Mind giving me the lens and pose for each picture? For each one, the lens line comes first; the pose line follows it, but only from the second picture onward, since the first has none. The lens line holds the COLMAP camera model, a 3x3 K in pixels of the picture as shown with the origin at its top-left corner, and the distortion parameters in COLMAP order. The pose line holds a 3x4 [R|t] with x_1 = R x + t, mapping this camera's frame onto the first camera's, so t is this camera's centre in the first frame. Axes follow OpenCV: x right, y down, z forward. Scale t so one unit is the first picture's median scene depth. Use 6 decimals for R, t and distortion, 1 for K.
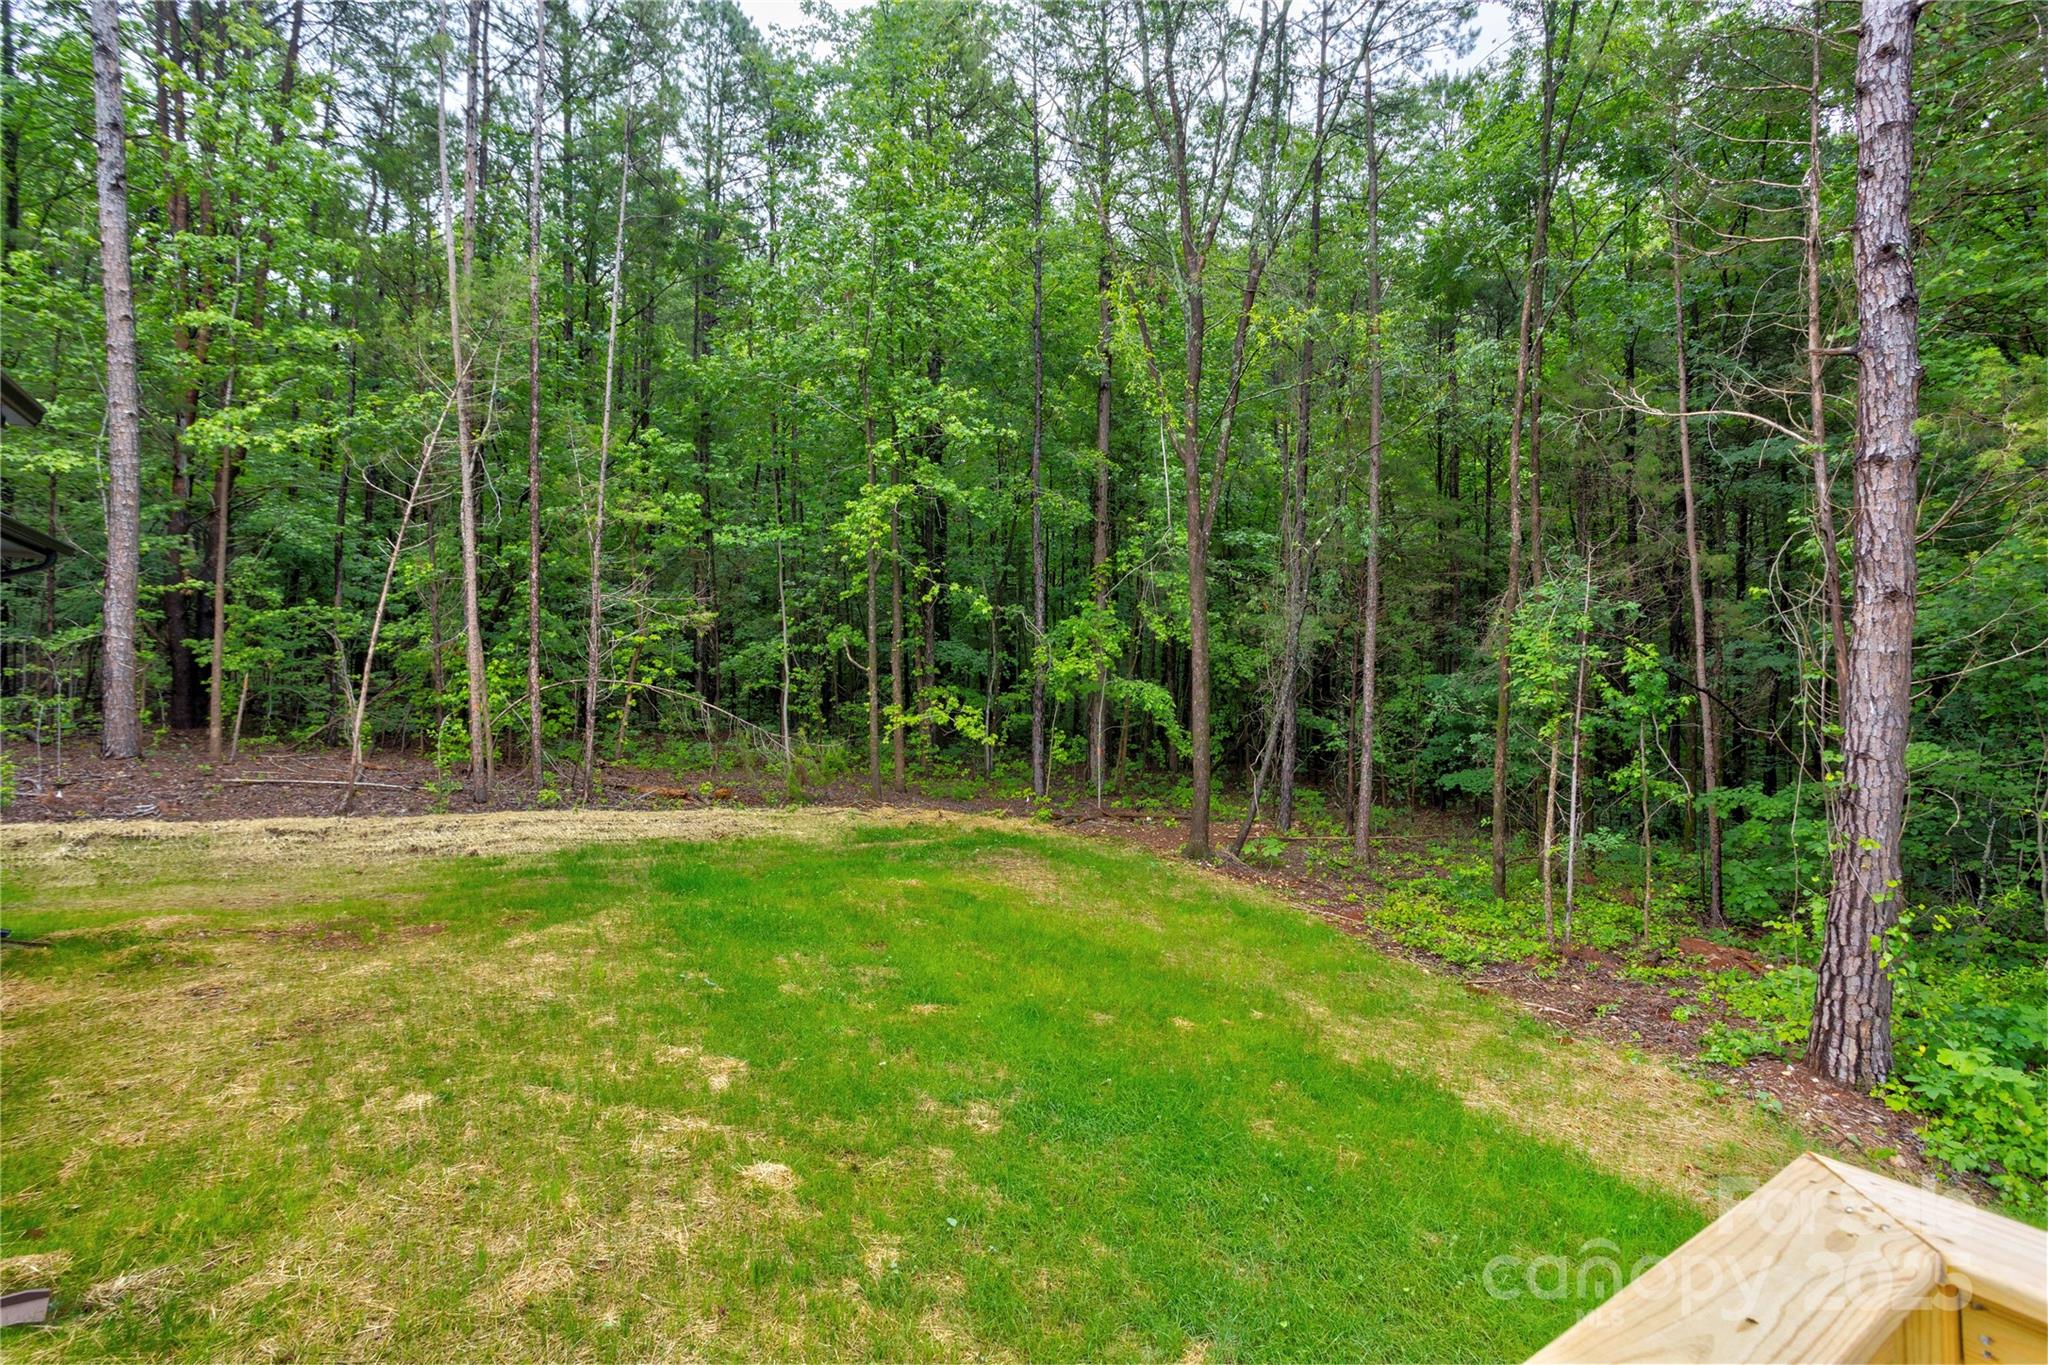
lens RADIAL K [[1013.5, 0, 1007.0], [0, 1013.5, 659.2], [0, 0, 1]] dist [-0.055117, 0.039346]
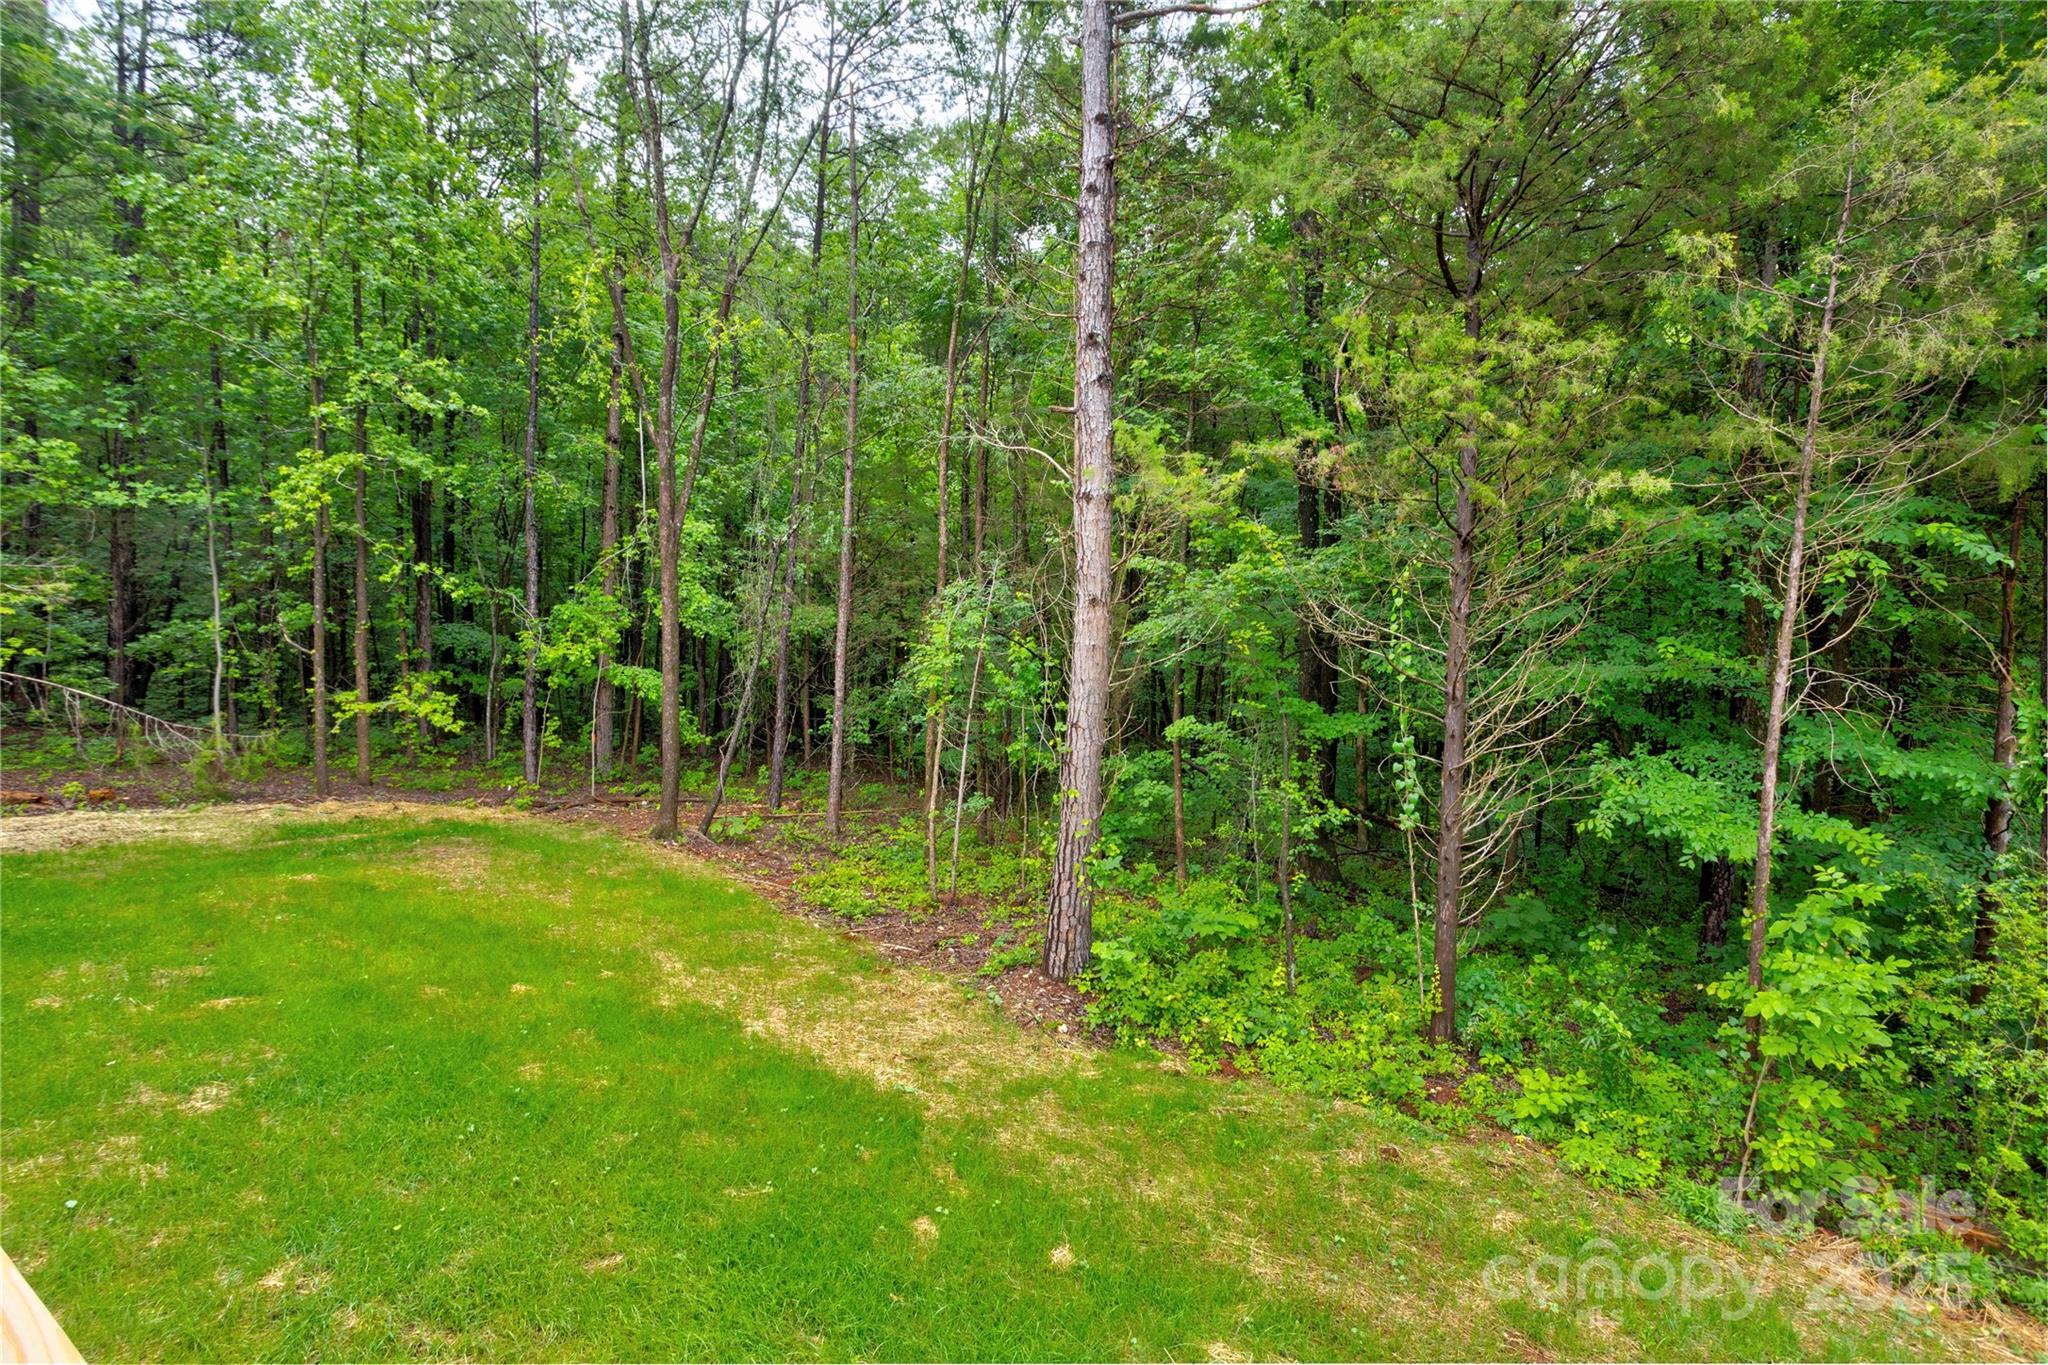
lens RADIAL K [[1002.8, 0, 1018.4], [0, 1002.8, 661.4], [0, 0, 1]] dist [-0.052033, 0.034990]
pose [[0.924473, 0.008001, 0.381165, 0.119438], [-0.013090, 0.999856, 0.010760, 0.000406], [-0.381024, -0.014936, 0.924445, -0.070542]]
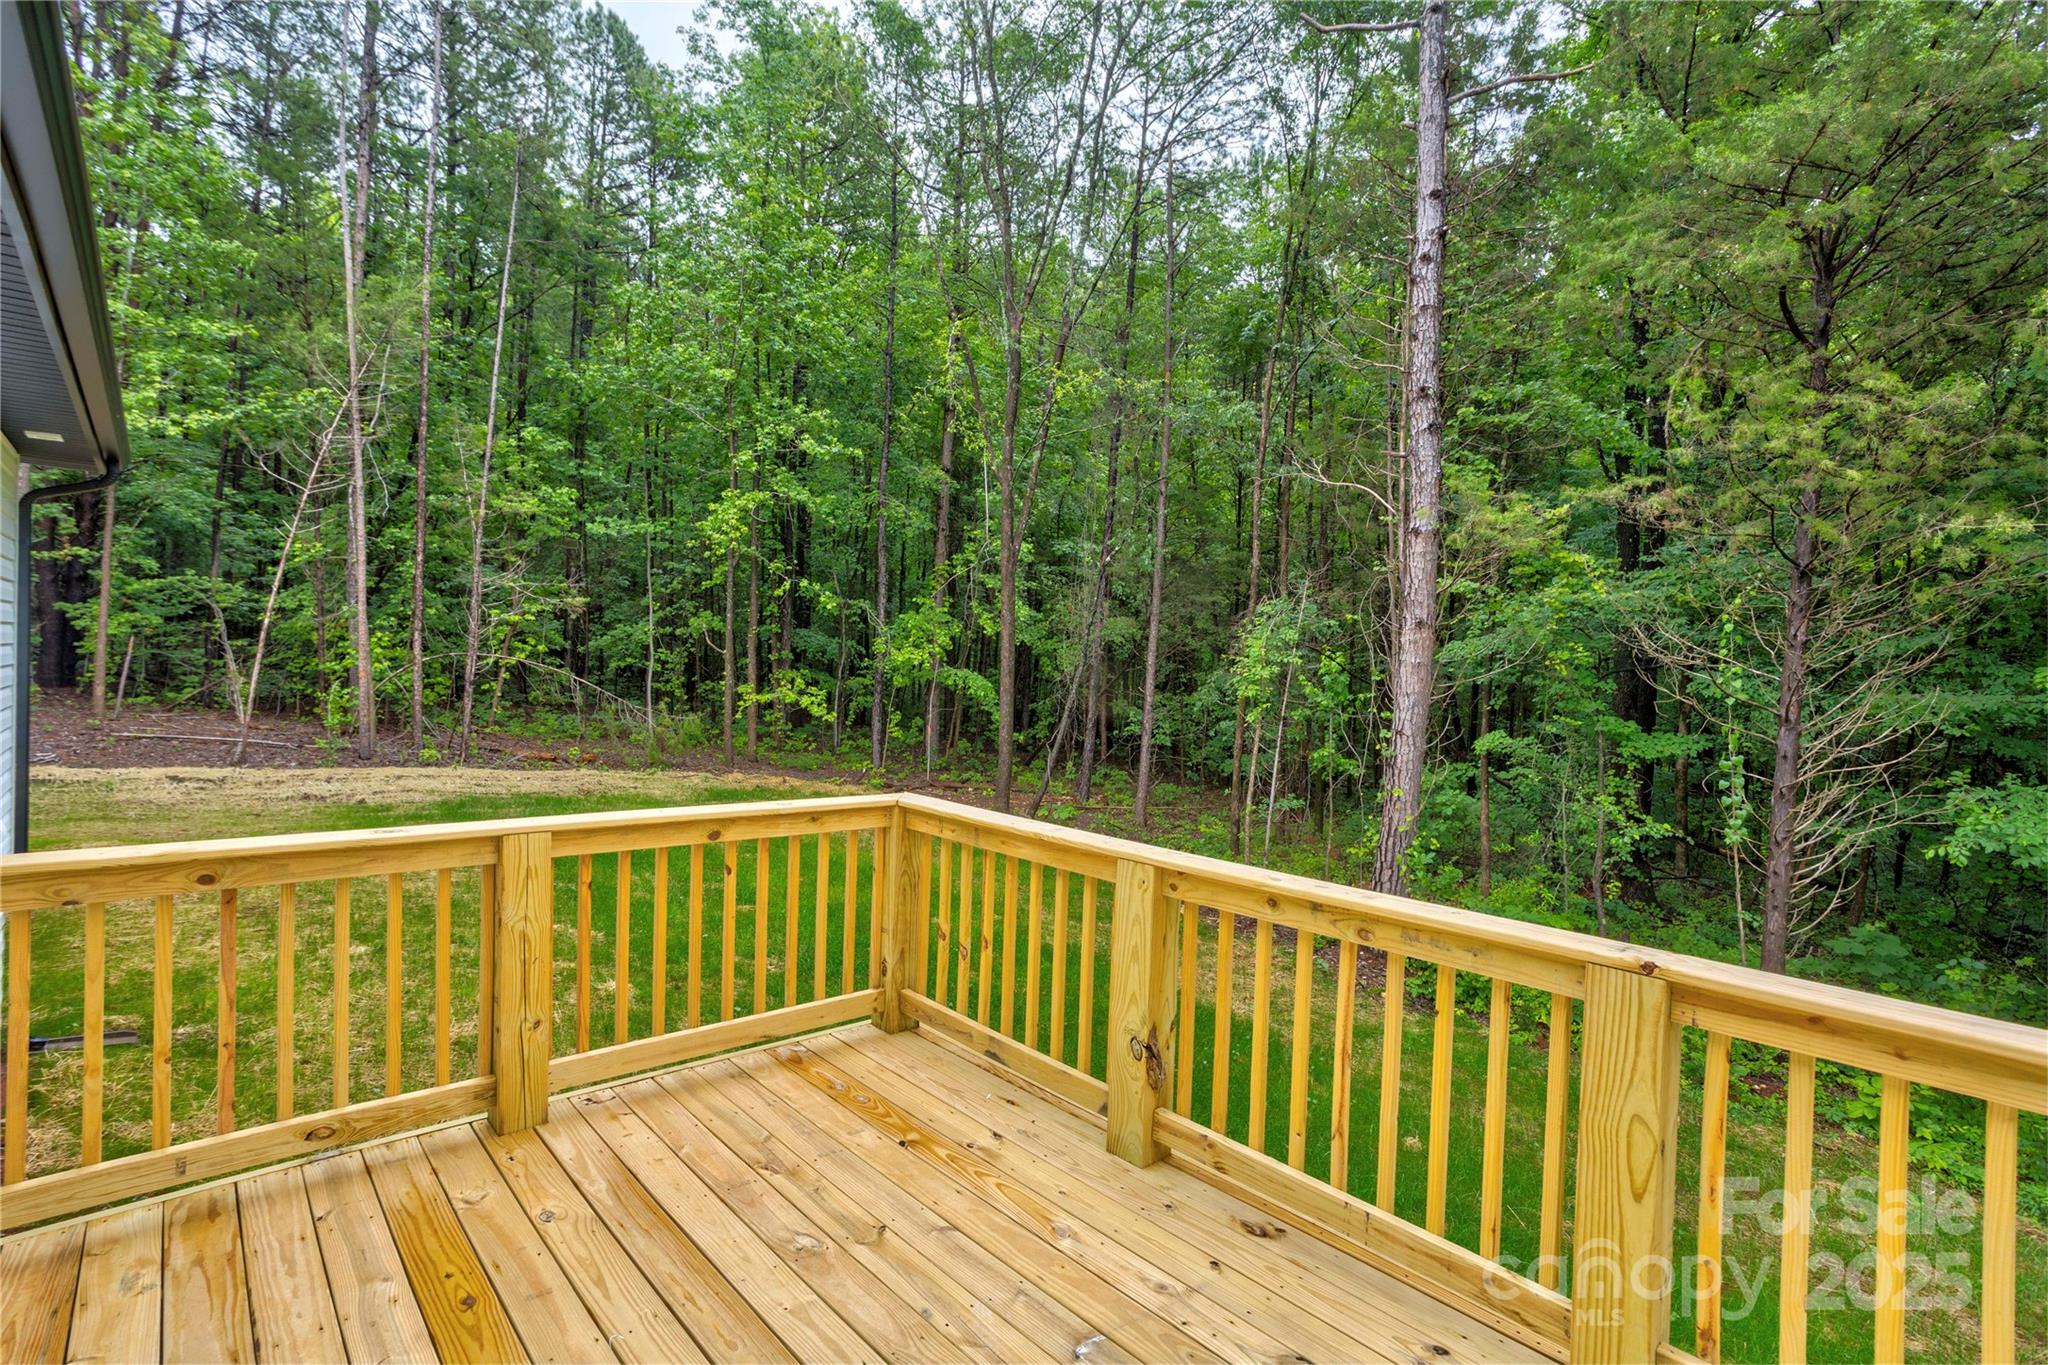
lens RADIAL K [[999.1, 0, 1003.6], [0, 999.1, 664.6], [0, 0, 1]] dist [-0.042107, 0.025146]
pose [[0.992205, 0.031748, 0.120501, 0.040876], [-0.033554, 0.999352, 0.012993, -0.001143], [-0.120010, -0.016935, 0.992628, -0.154427]]
